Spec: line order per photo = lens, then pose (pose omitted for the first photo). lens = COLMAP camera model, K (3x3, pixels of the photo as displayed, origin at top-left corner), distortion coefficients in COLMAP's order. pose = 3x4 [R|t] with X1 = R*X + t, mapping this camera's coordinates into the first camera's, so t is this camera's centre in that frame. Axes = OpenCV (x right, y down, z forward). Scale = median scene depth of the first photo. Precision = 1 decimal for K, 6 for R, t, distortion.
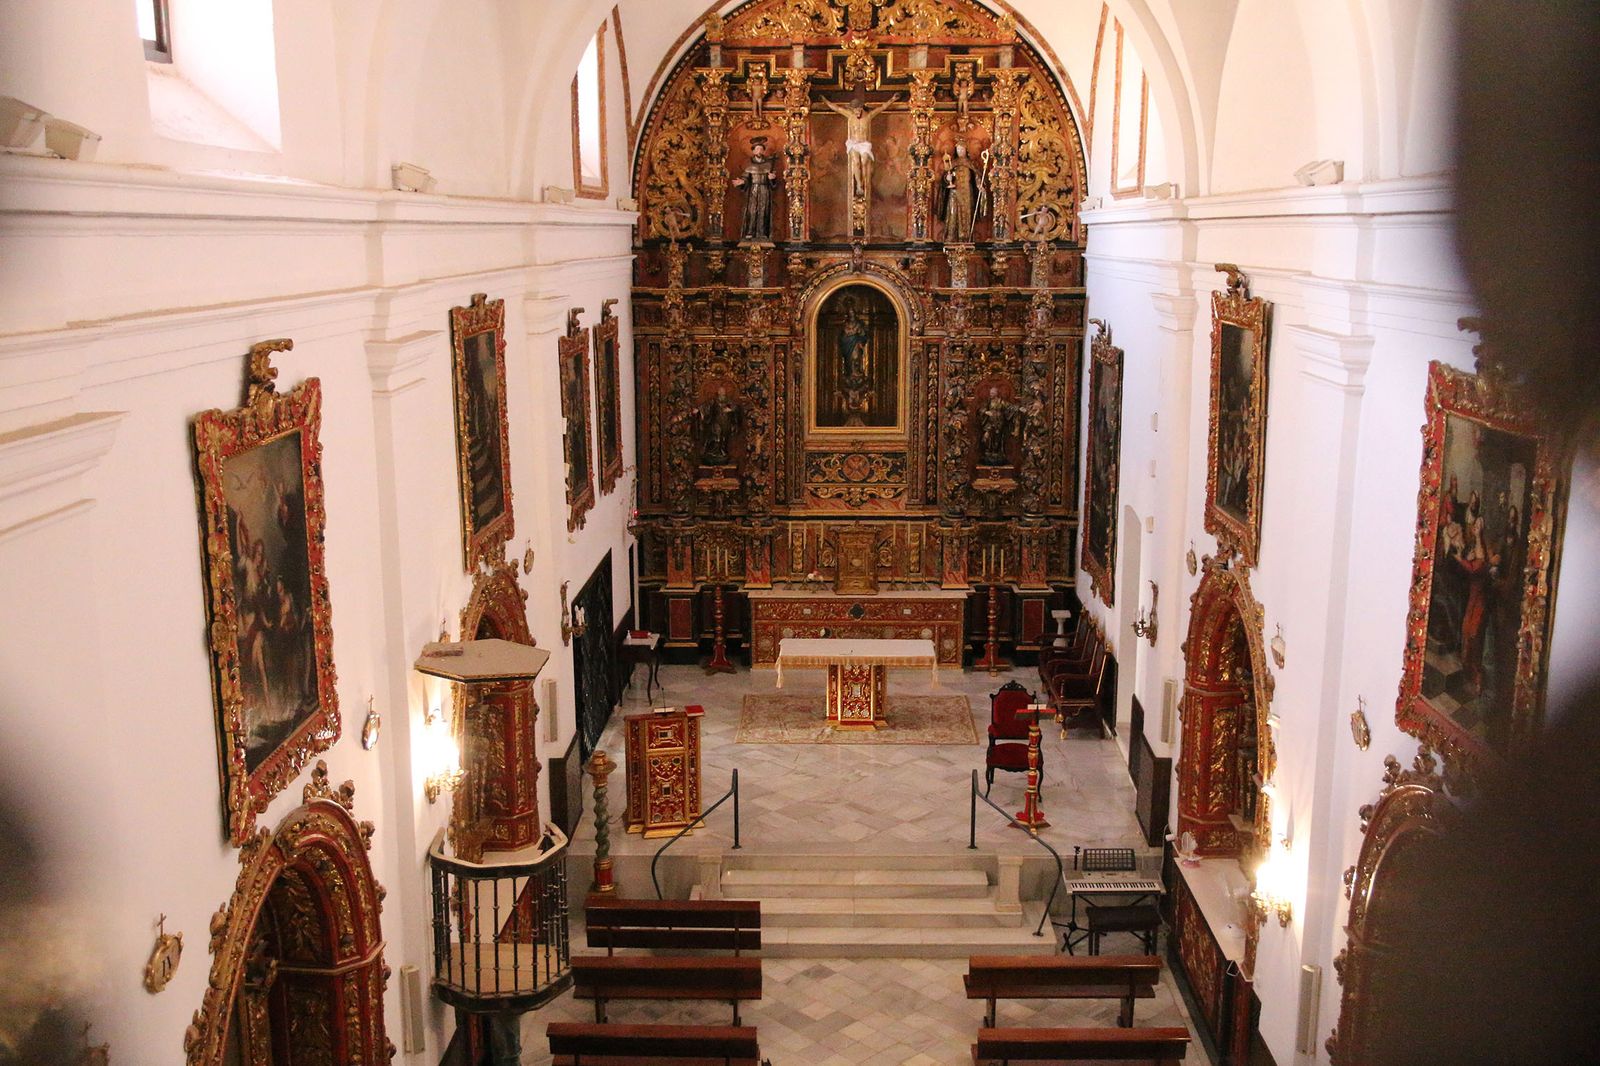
lens RADIAL K [[1557.8, 0, 801.6], [0, 1557.8, 535.4], [0, 0, 1]] dist [-0.037194, 0.000000]
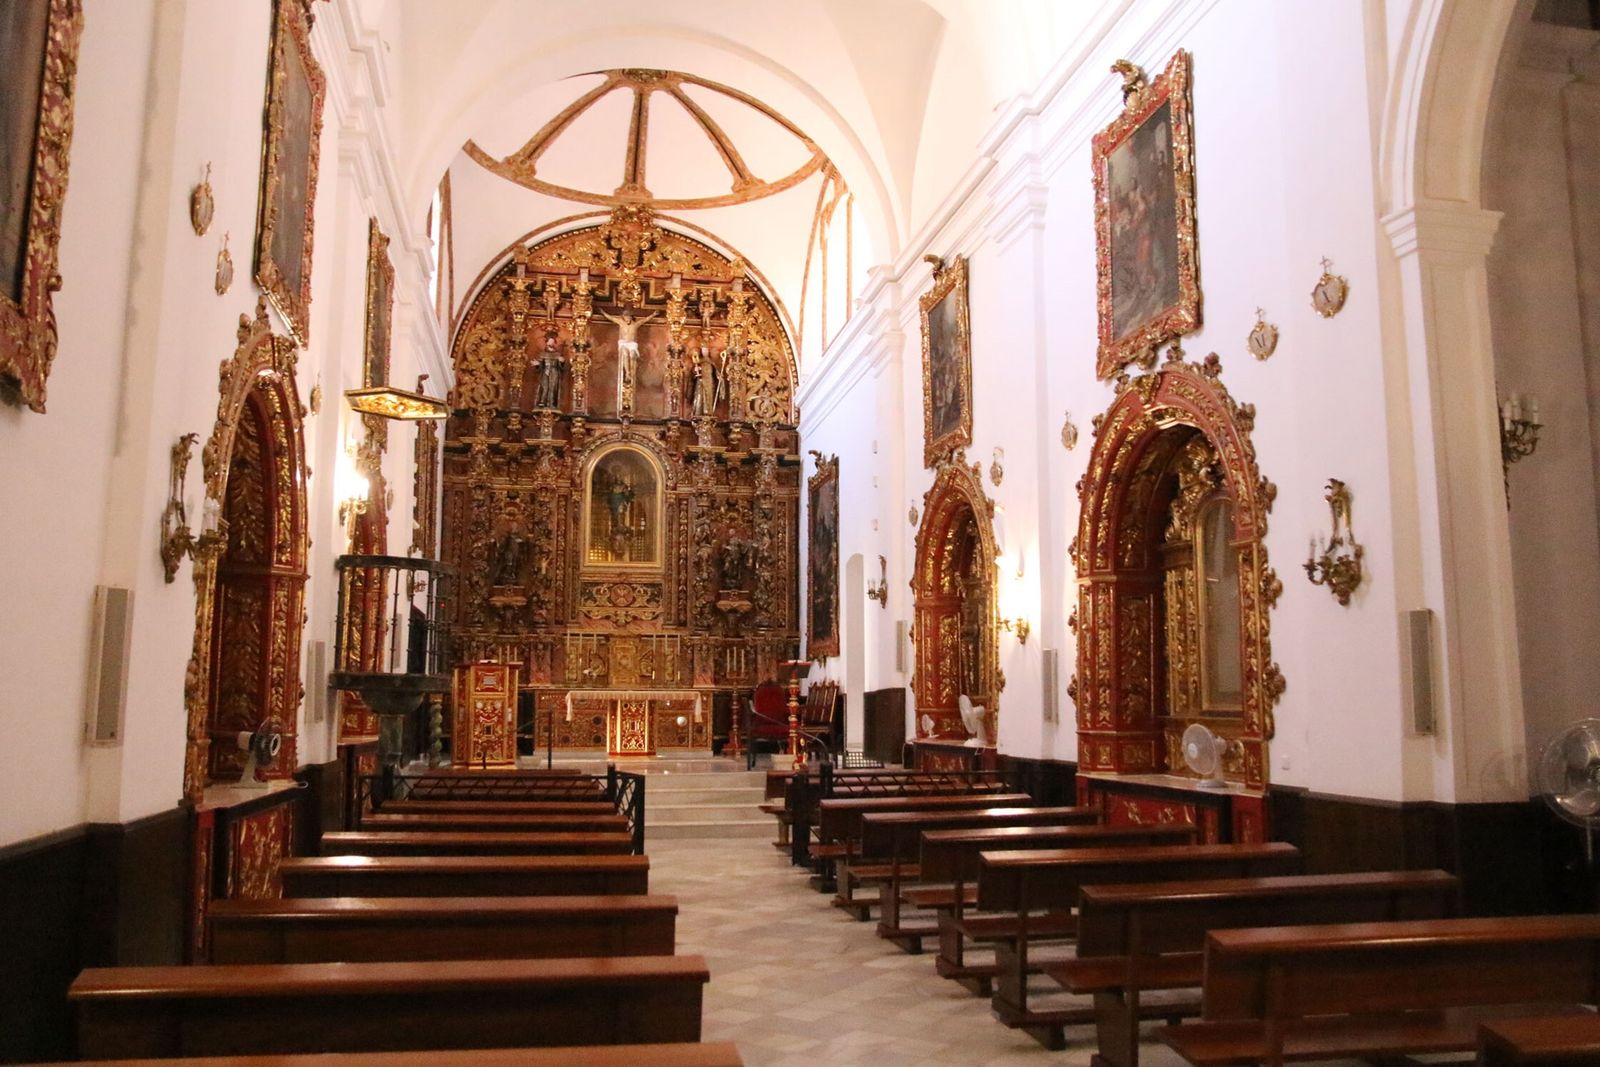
lens RADIAL K [[1304.8, 0, 799.4], [0, 1304.8, 533.2], [0, 0, 1]] dist [-0.096589, -0.000568]
pose [[0.975610, 0.030005, 0.217453, -0.055813], [0.042000, 0.946798, -0.319077, 0.256395], [-0.215458, 0.320428, 0.922445, 0.004546]]
